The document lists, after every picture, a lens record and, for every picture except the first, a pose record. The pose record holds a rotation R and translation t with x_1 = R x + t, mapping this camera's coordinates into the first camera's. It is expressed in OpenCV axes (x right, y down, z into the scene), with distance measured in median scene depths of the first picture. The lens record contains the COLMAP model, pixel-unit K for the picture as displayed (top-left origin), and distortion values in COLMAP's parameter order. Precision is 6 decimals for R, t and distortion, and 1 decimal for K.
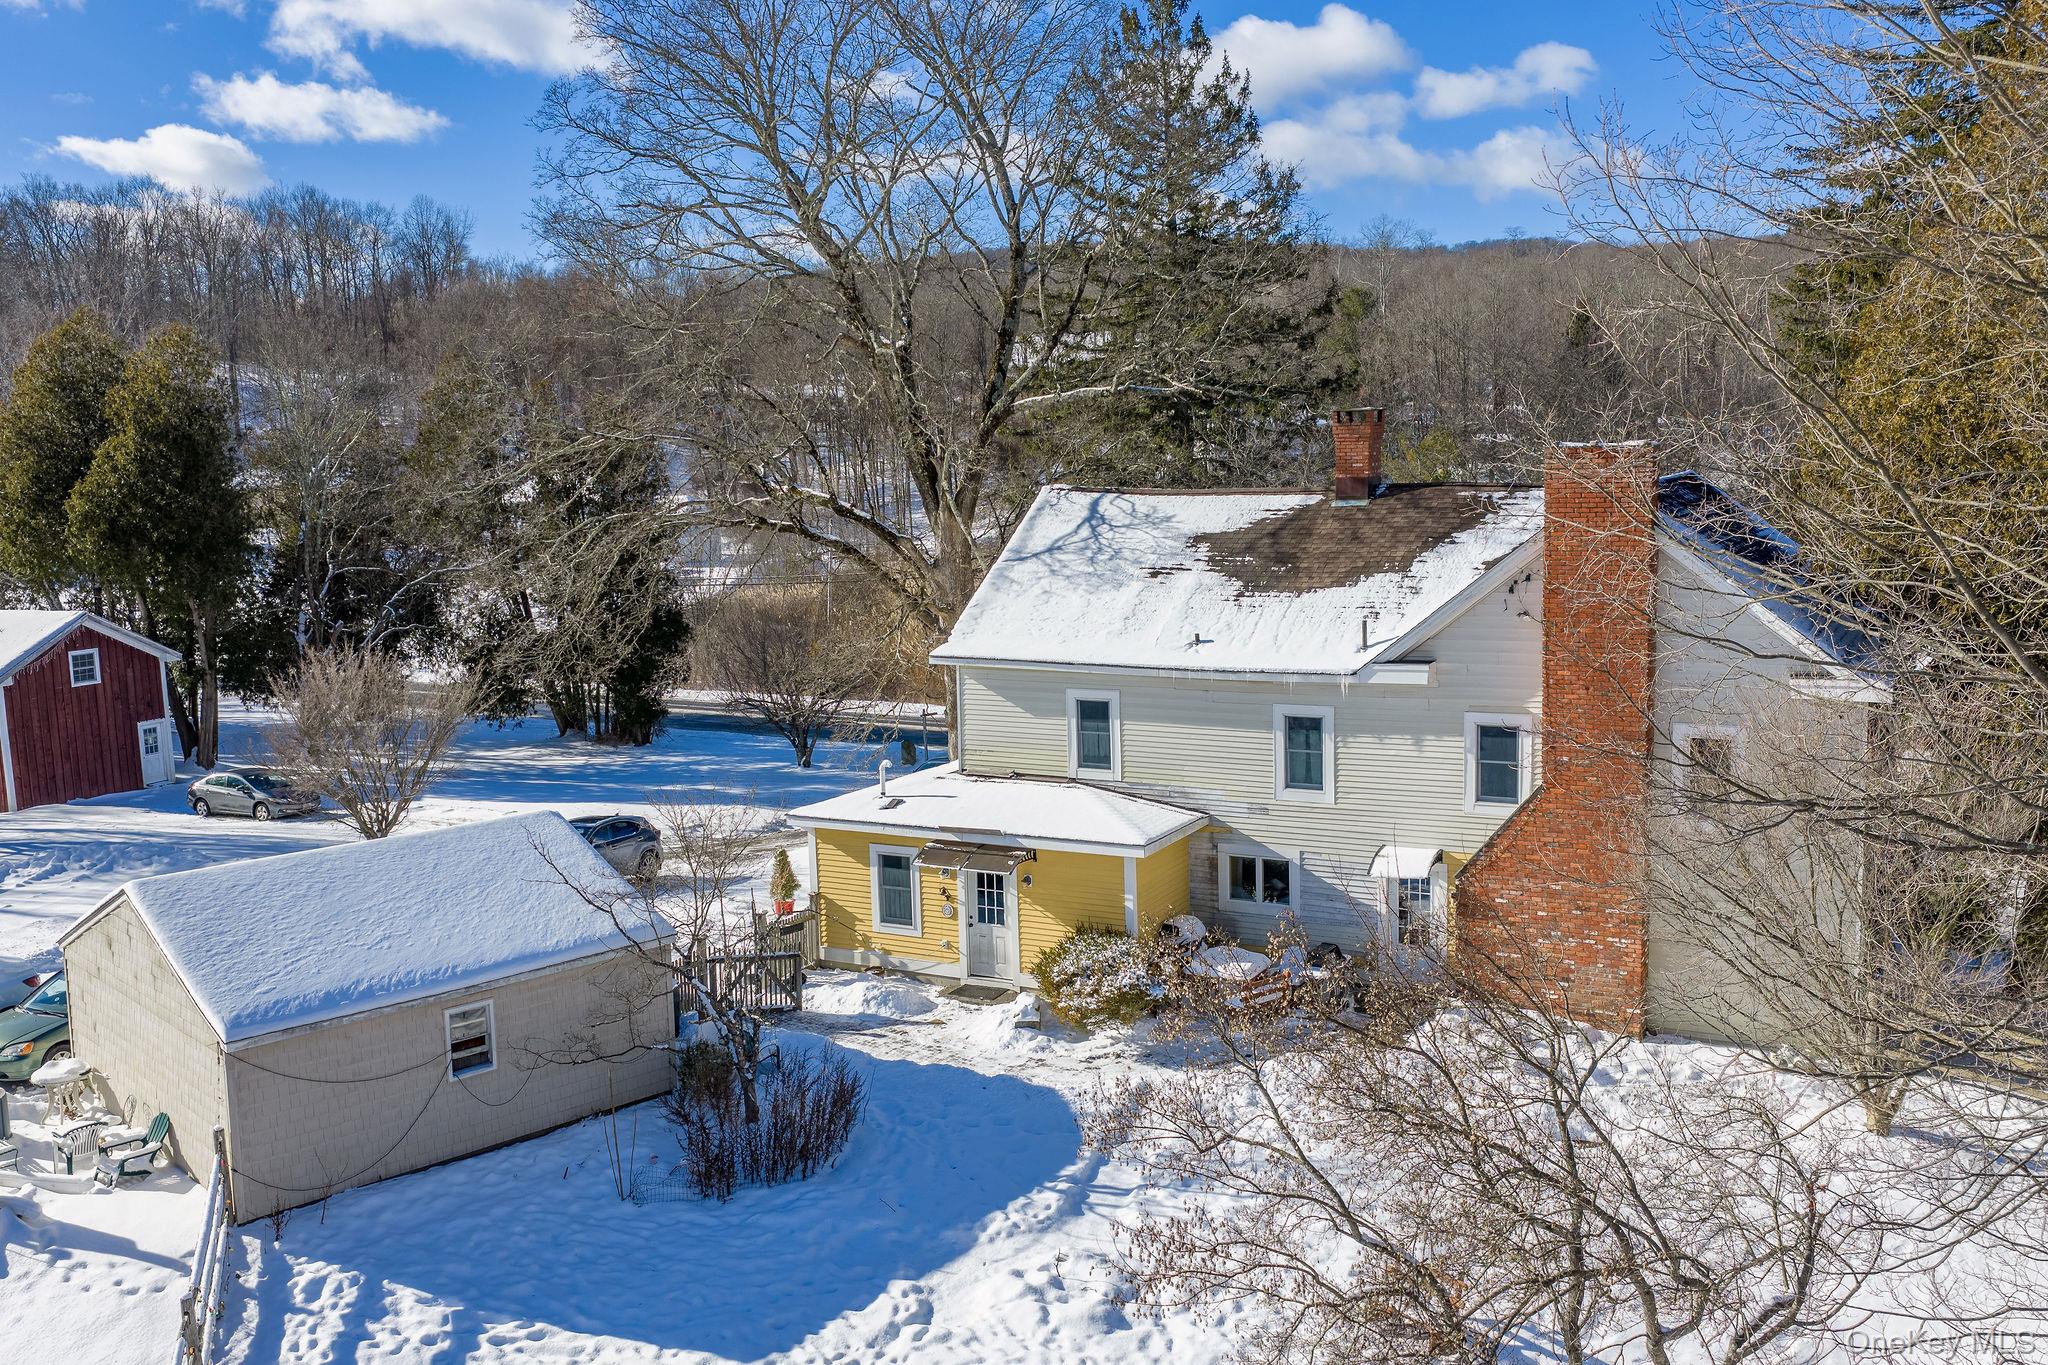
lens RADIAL K [[1801.9, 0, 1023.5], [0, 1801.9, 674.6], [0, 0, 1]] dist [0.016999, -0.010737]
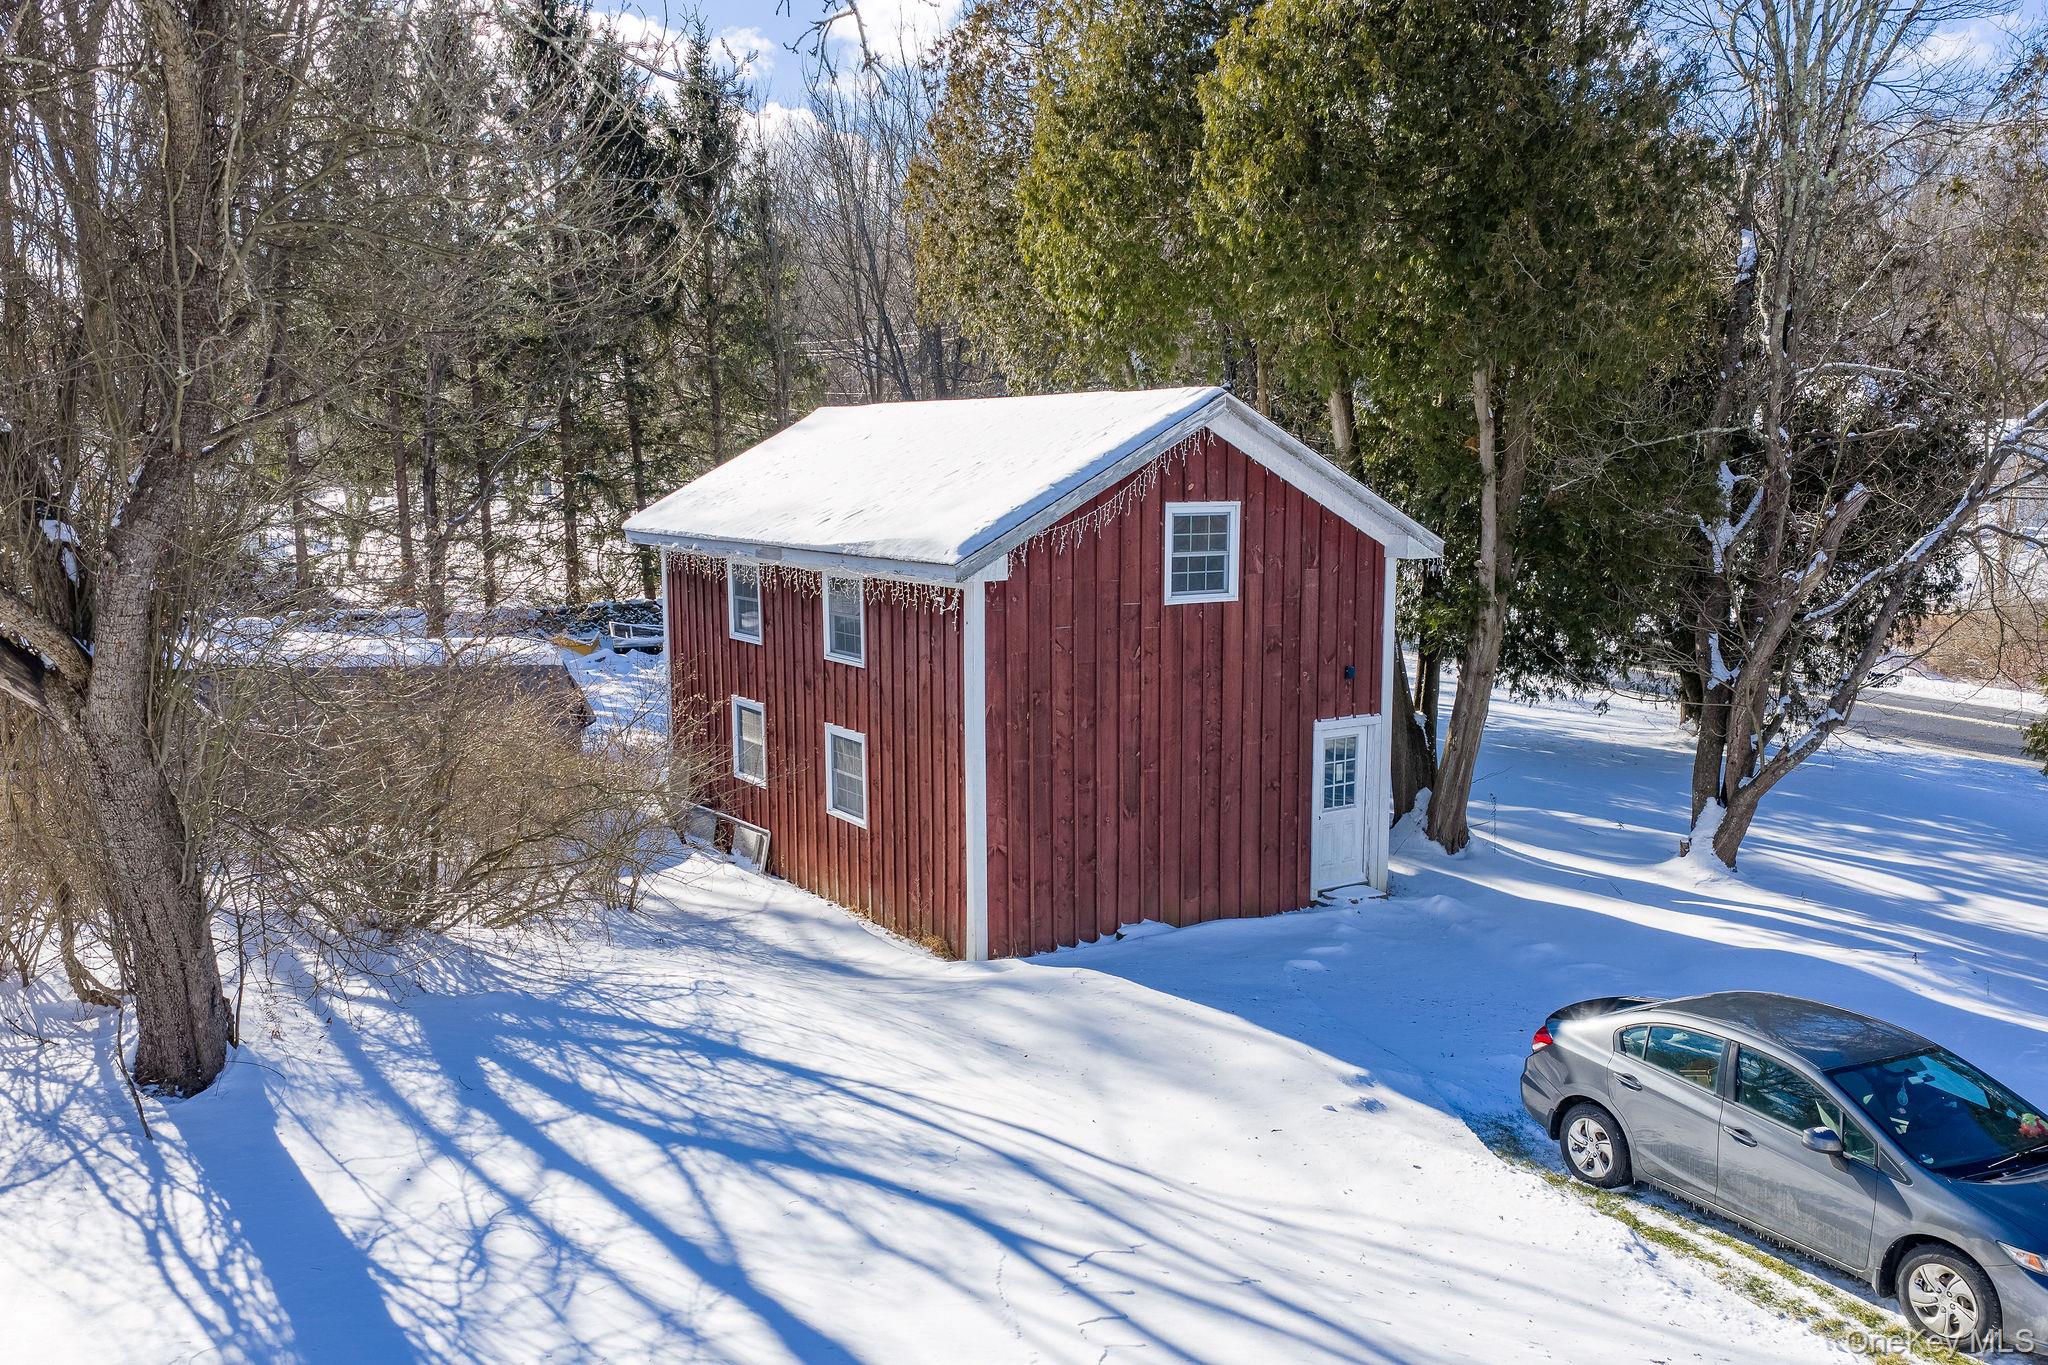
lens RADIAL K [[1801.9, 0, 1024.8], [0, 1801.9, 682.4], [0, 0, 1]] dist [0.016999, -0.010737]
pose [[0.839085, 0.103771, -0.534011, -0.357964], [-0.095907, 0.994480, 0.042554, 0.009530], [0.535480, 0.015509, 0.844406, 0.685491]]
